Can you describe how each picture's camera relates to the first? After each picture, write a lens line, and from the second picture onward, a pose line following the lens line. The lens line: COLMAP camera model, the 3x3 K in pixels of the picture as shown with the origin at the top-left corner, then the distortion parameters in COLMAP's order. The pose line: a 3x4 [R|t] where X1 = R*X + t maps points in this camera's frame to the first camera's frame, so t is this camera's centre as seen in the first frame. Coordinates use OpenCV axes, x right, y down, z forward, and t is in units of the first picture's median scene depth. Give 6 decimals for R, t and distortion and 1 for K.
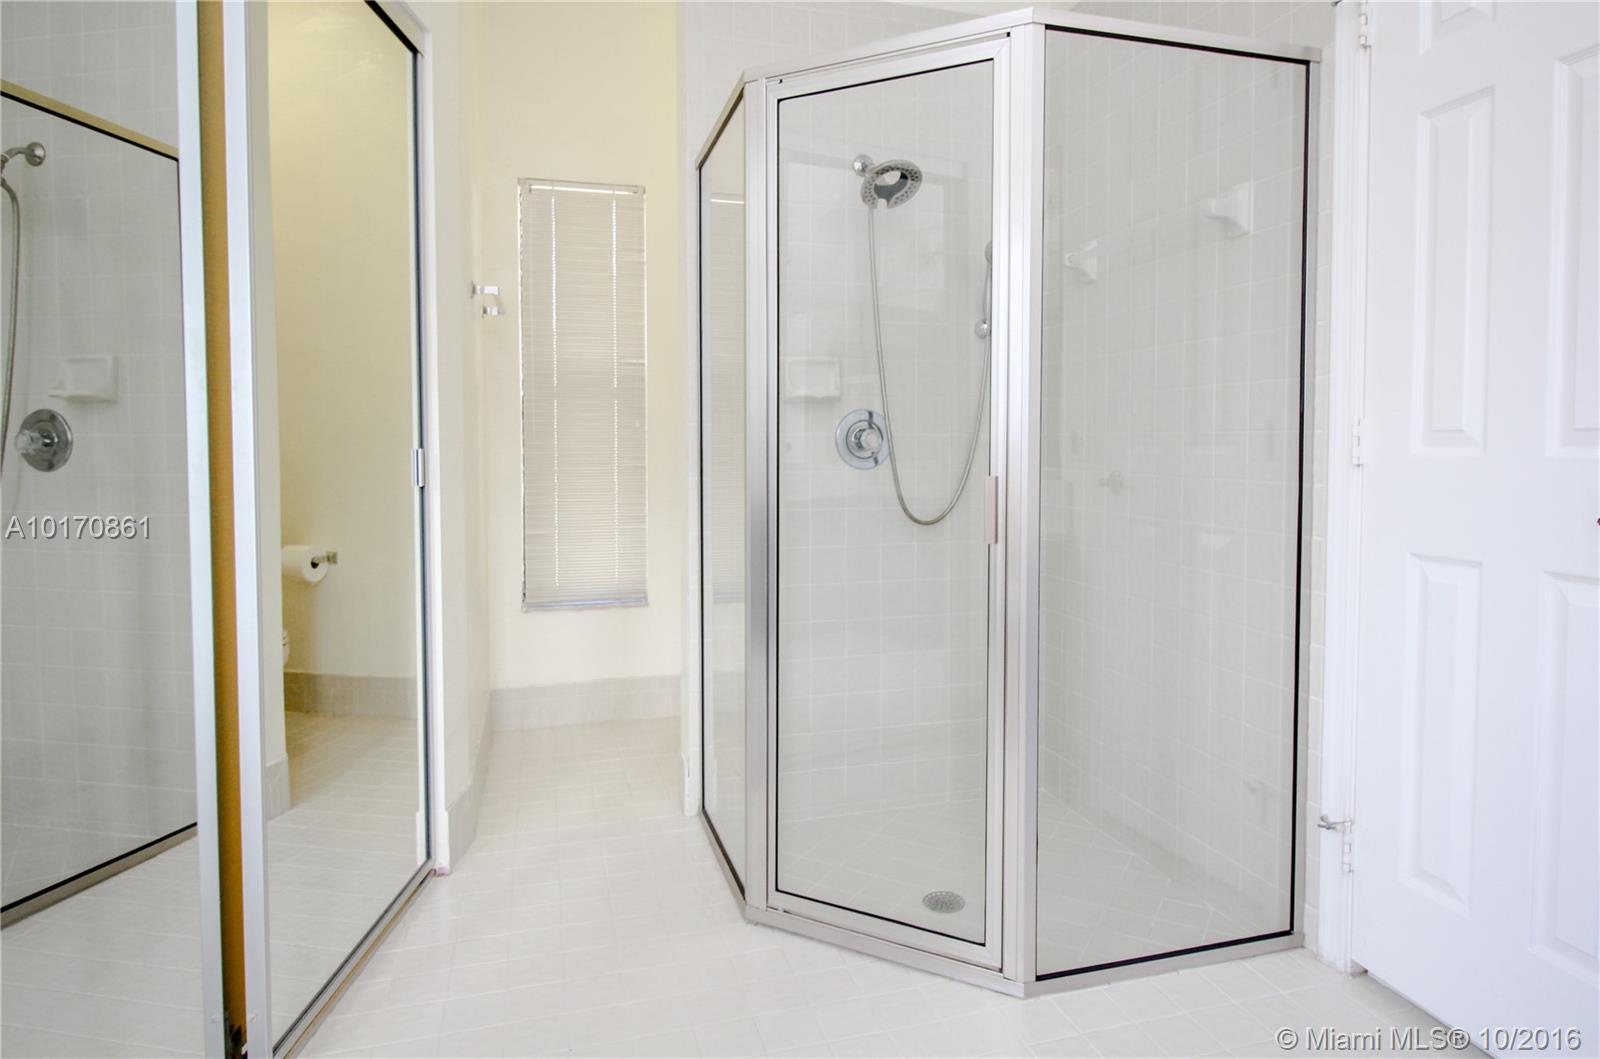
lens RADIAL K [[898.2, 0, 862.8], [0, 898.2, 525.6], [0, 0, 1]] dist [0.012758, -0.019535]
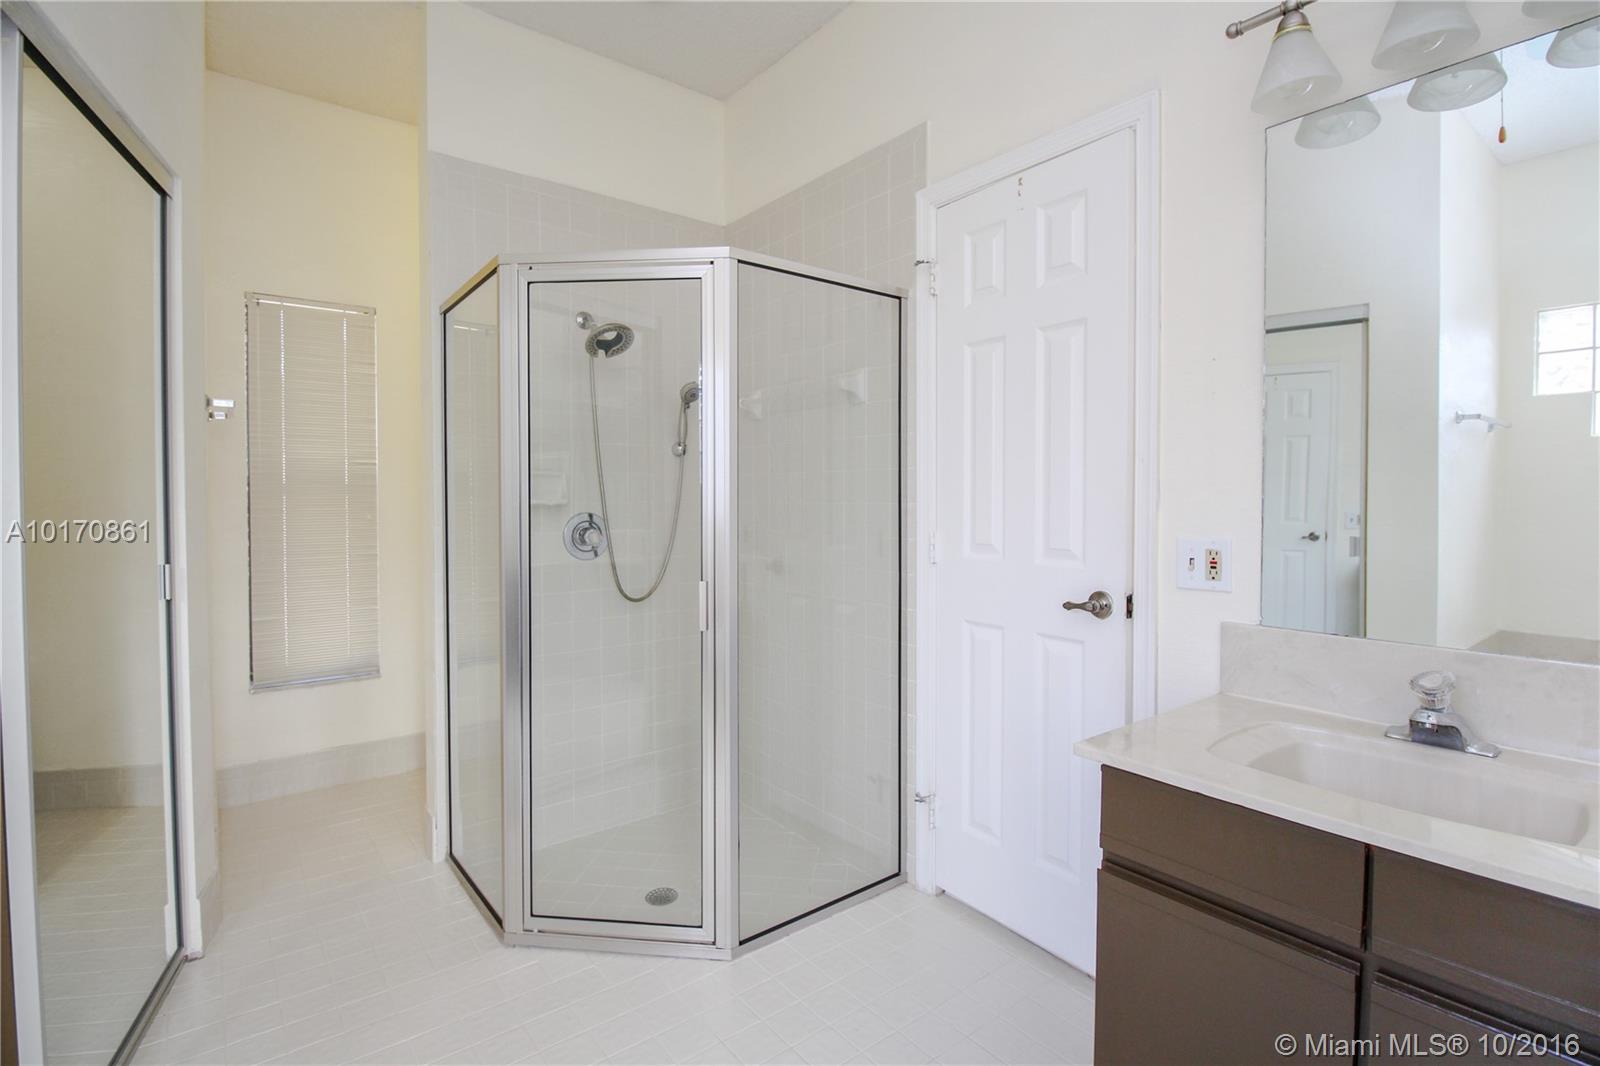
lens RADIAL K [[757.6, 0, 809.1], [0, 757.6, 514.7], [0, 0, 1]] dist [0.000674, -0.012356]
pose [[0.926190, -0.007552, 0.376983, -0.126702], [0.014704, 0.999762, -0.016095, -0.120811], [-0.376771, 0.020450, 0.926080, -0.115841]]
